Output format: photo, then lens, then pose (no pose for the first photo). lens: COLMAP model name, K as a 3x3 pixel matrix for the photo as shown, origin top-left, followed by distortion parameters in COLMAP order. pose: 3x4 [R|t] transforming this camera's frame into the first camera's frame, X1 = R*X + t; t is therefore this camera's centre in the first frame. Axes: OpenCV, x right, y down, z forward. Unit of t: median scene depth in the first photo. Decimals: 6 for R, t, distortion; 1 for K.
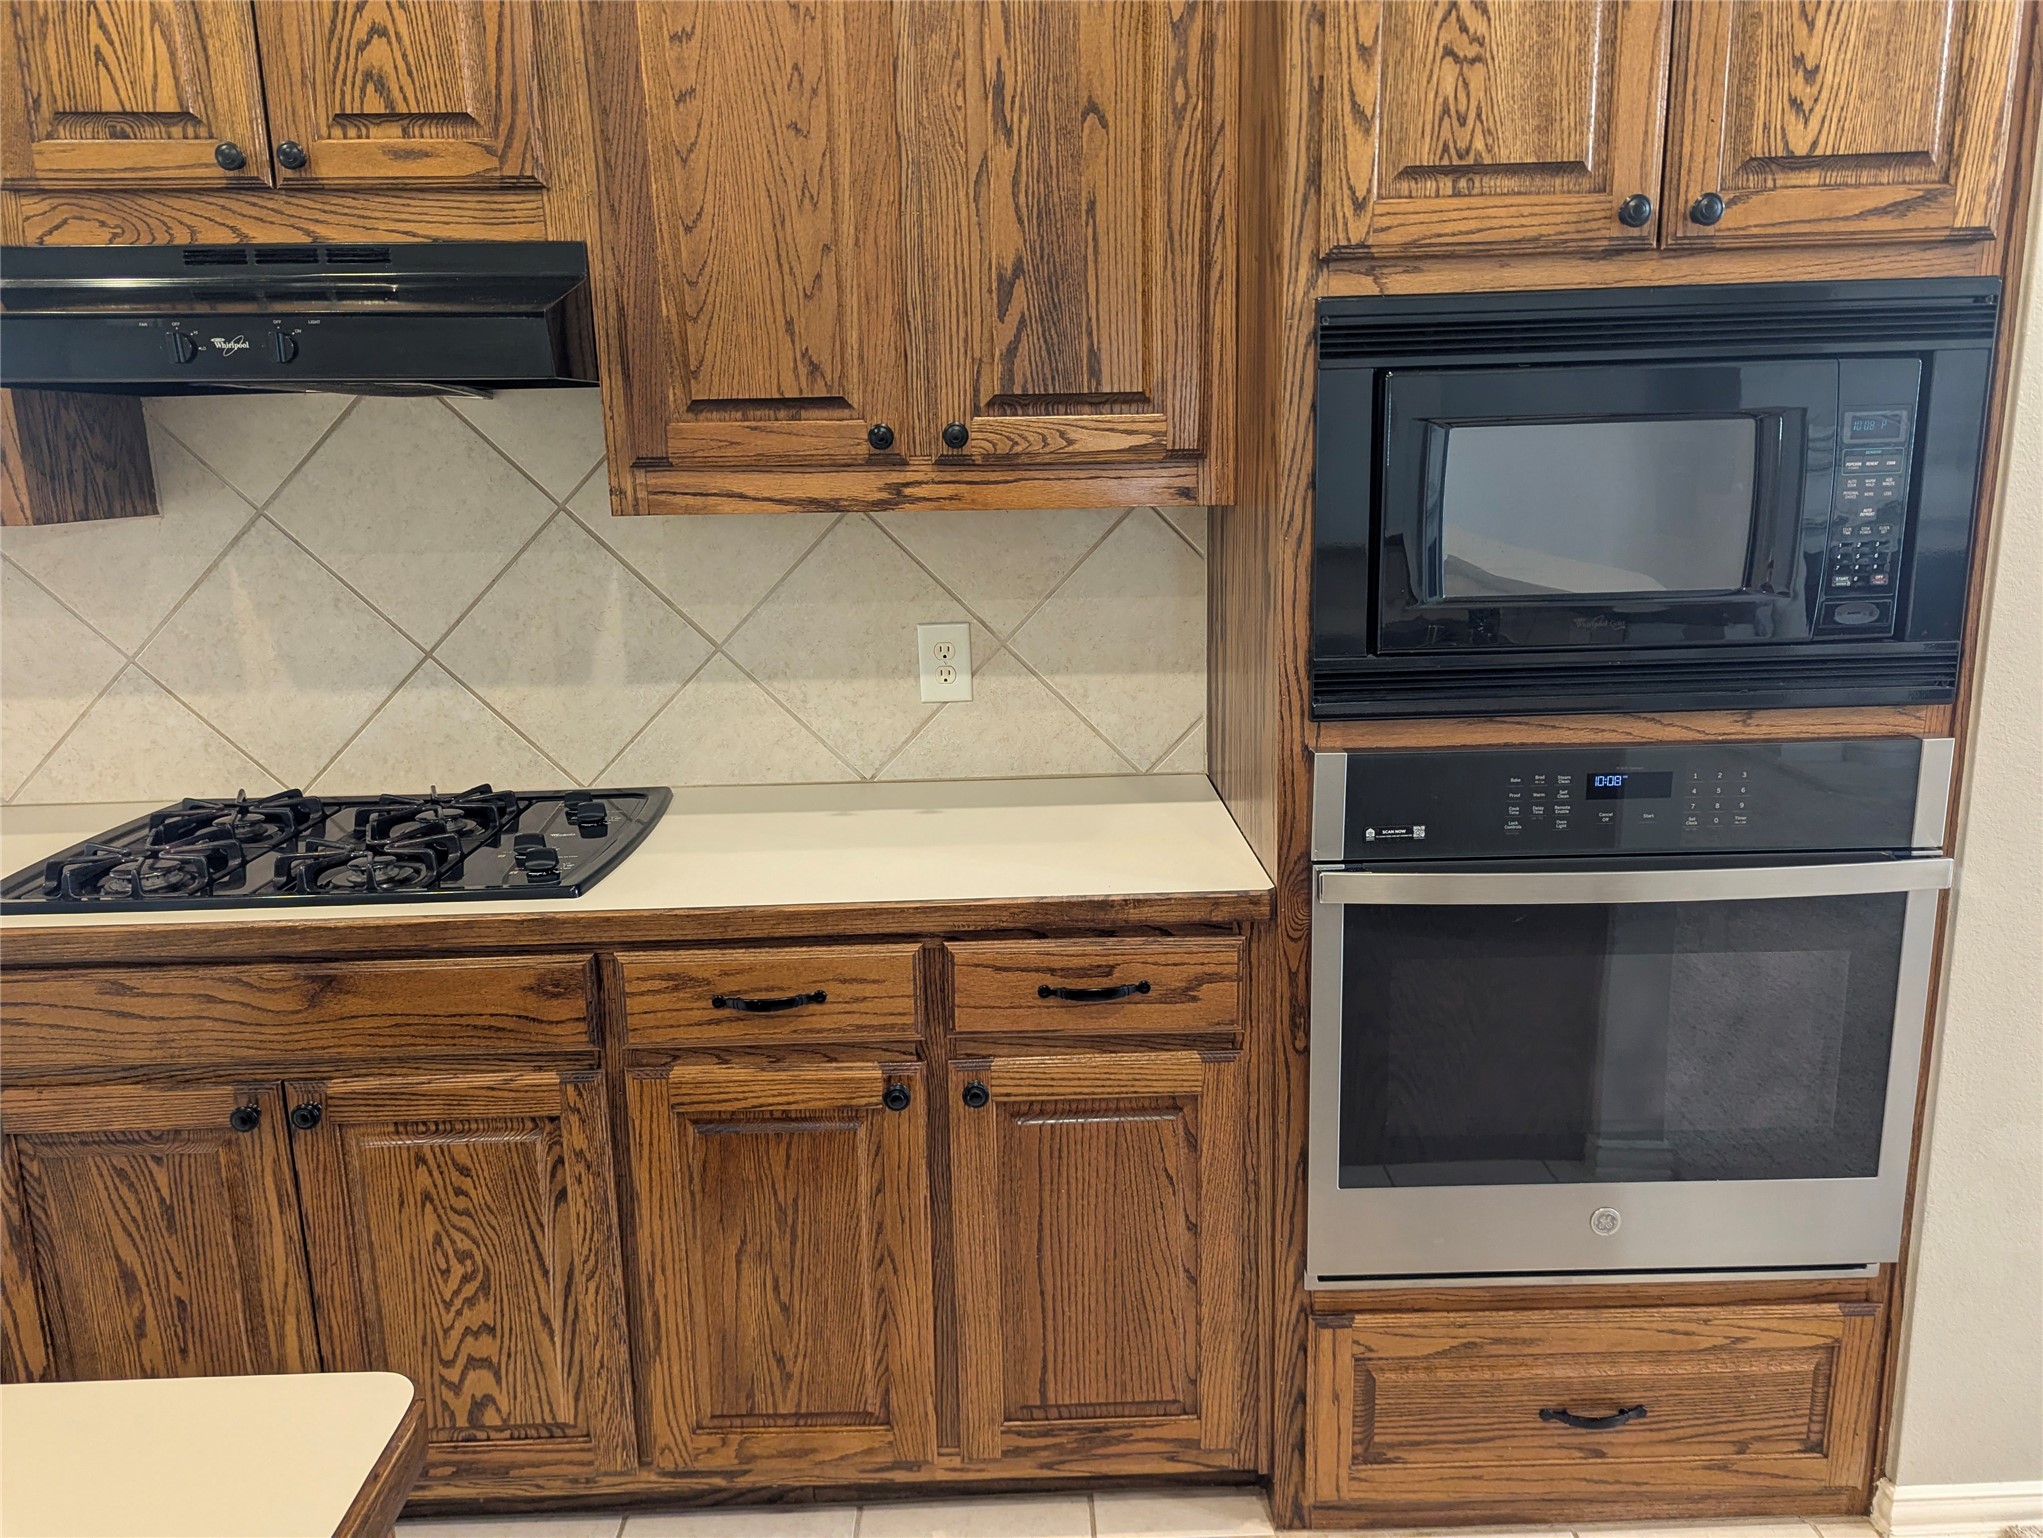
lens RADIAL K [[1430.1, 0, 1030.3], [0, 1430.1, 756.4], [0, 0, 1]] dist [0.064476, -0.056200]
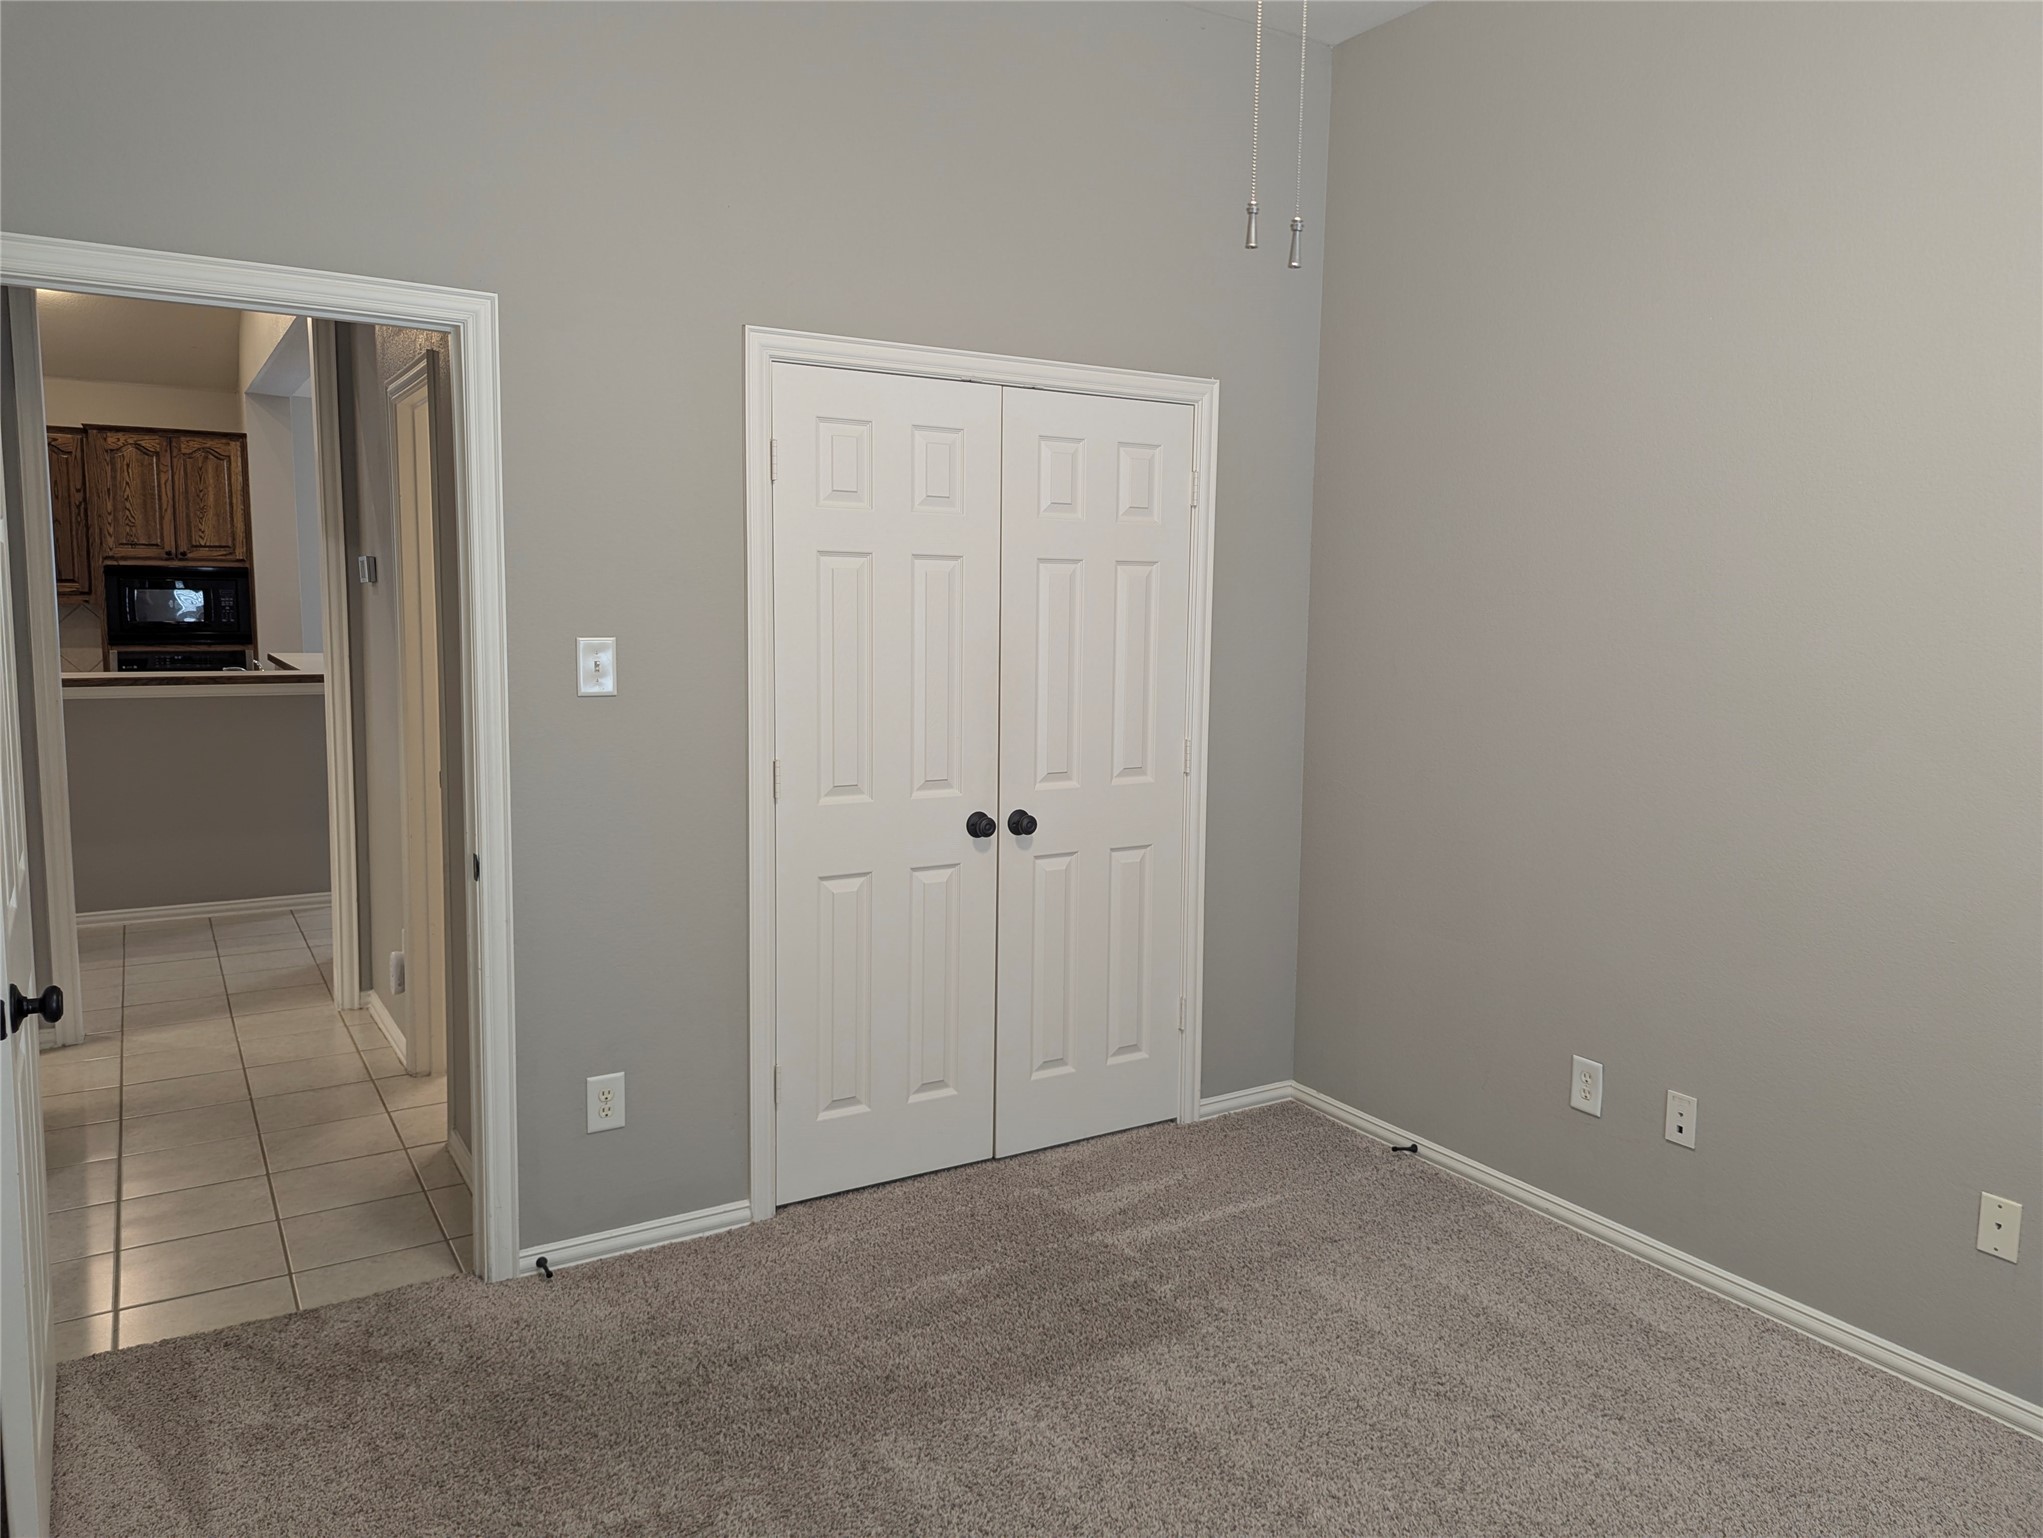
lens RADIAL K [[1445.6, 0, 1037.9], [0, 1445.6, 756.6], [0, 0, 1]] dist [0.067731, -0.060117]
pose [[0.861633, -0.023357, 0.506994, 0.353342], [0.083278, 0.991908, -0.095833, 1.065768], [-0.500653, 0.124795, 0.856605, -4.722117]]
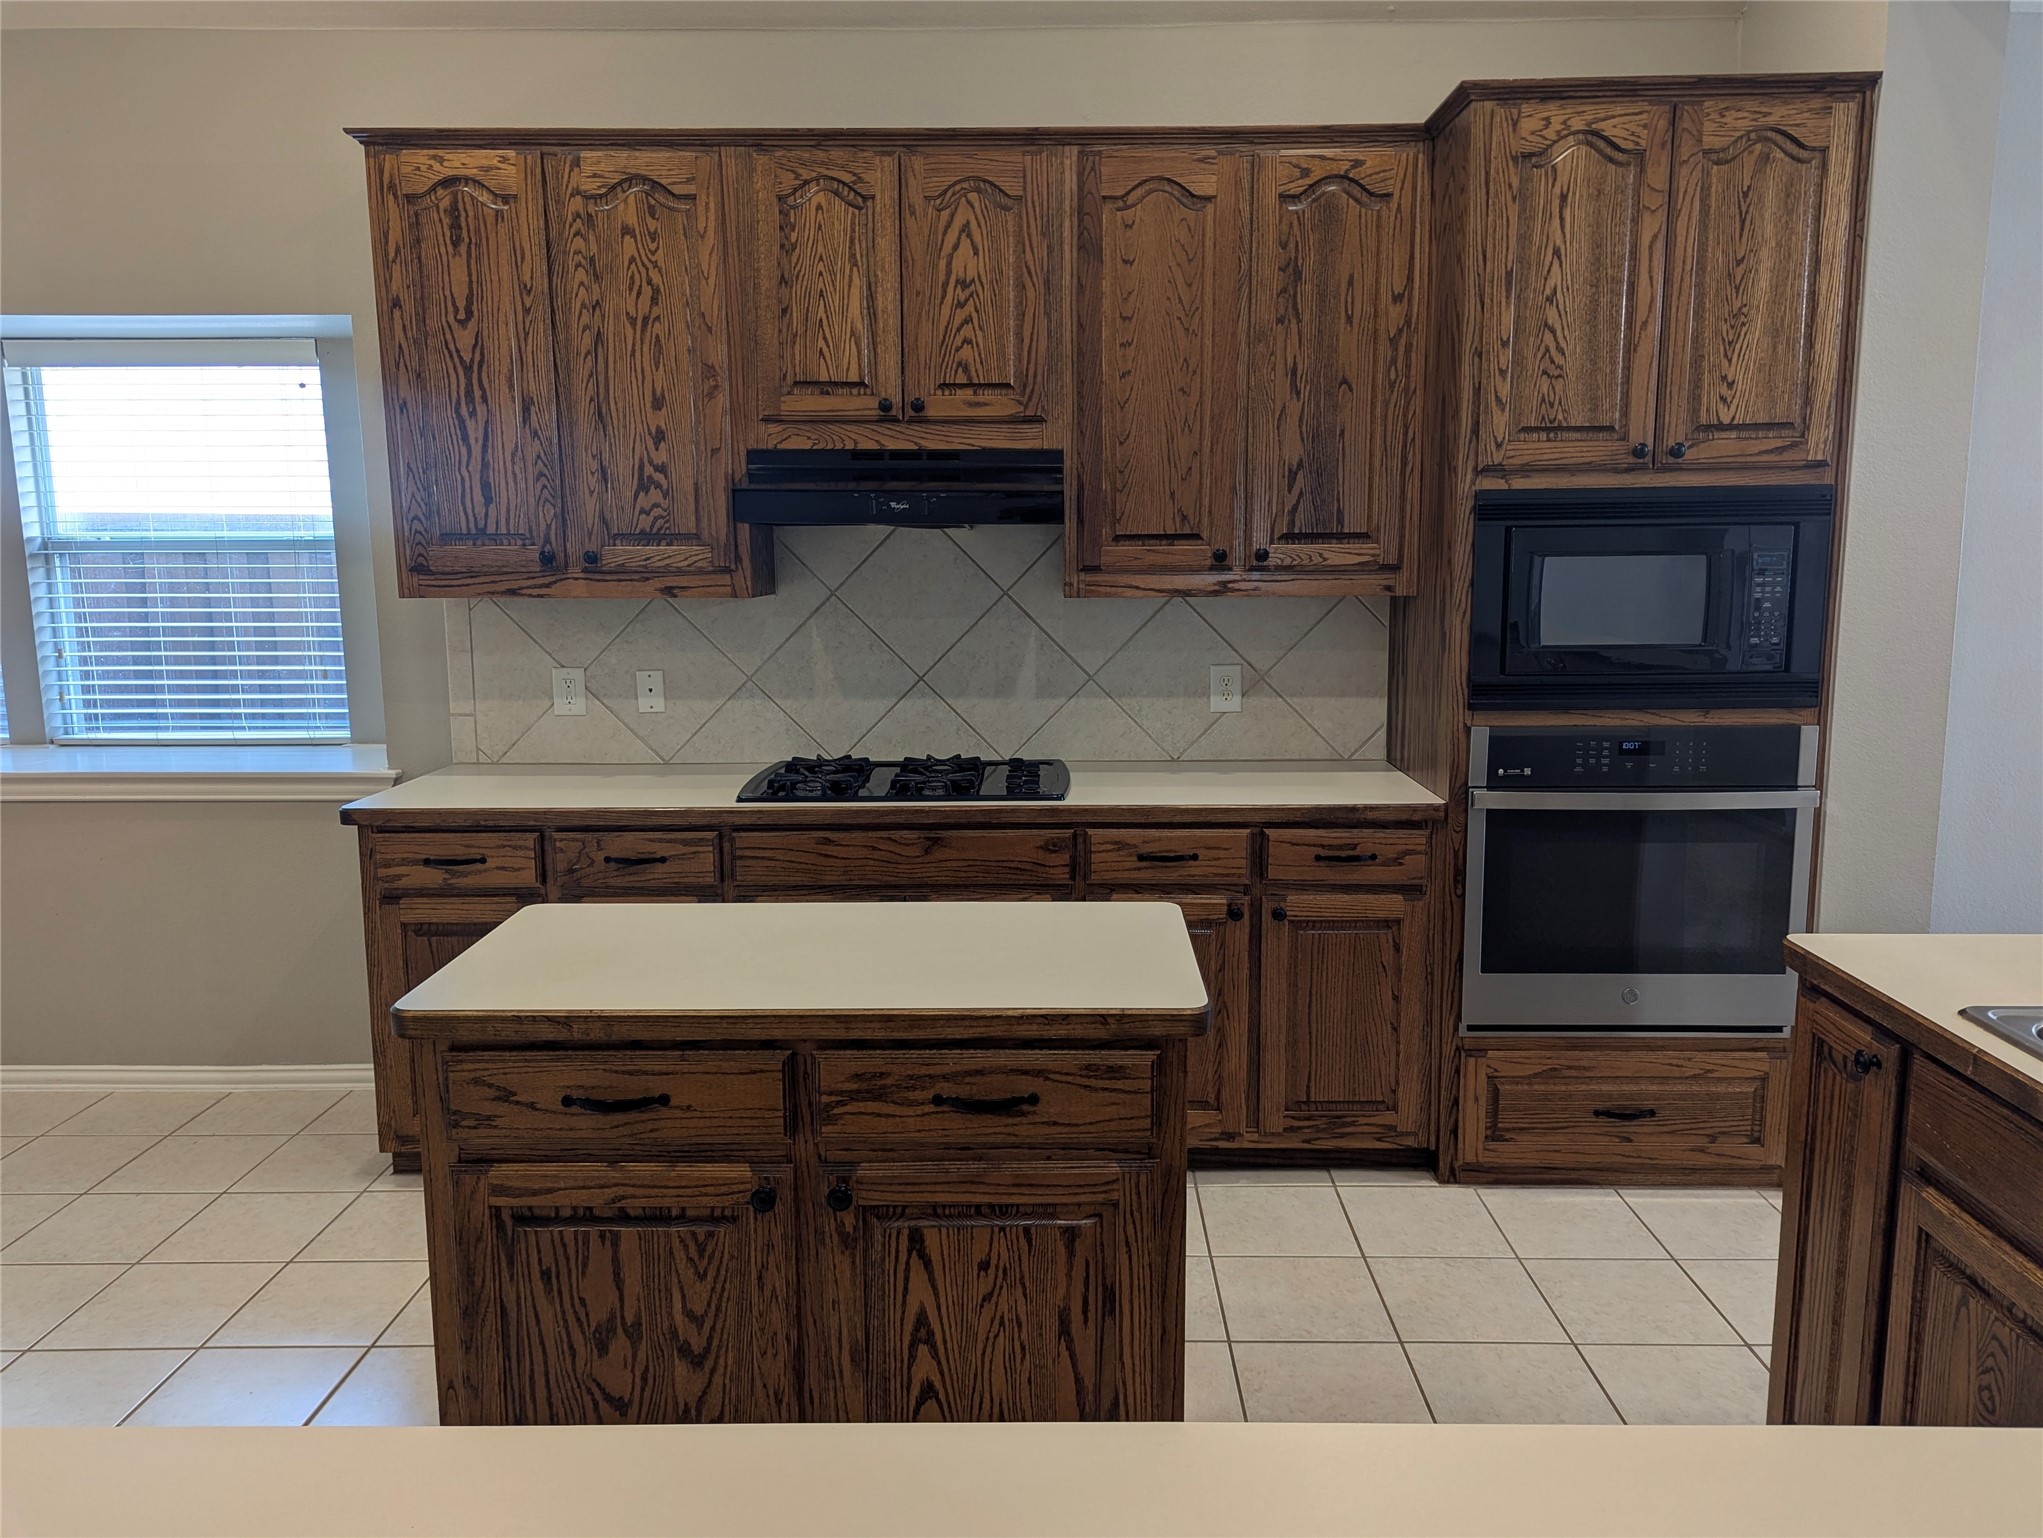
lens RADIAL K [[1445.6, 0, 1037.9], [0, 1445.6, 756.6], [0, 0, 1]] dist [0.067731, -0.060117]
pose [[0.999440, 0.019765, -0.027007, -0.291704], [-0.021530, 0.997541, -0.066694, 0.162283], [0.025622, 0.067238, 0.997408, -0.837269]]
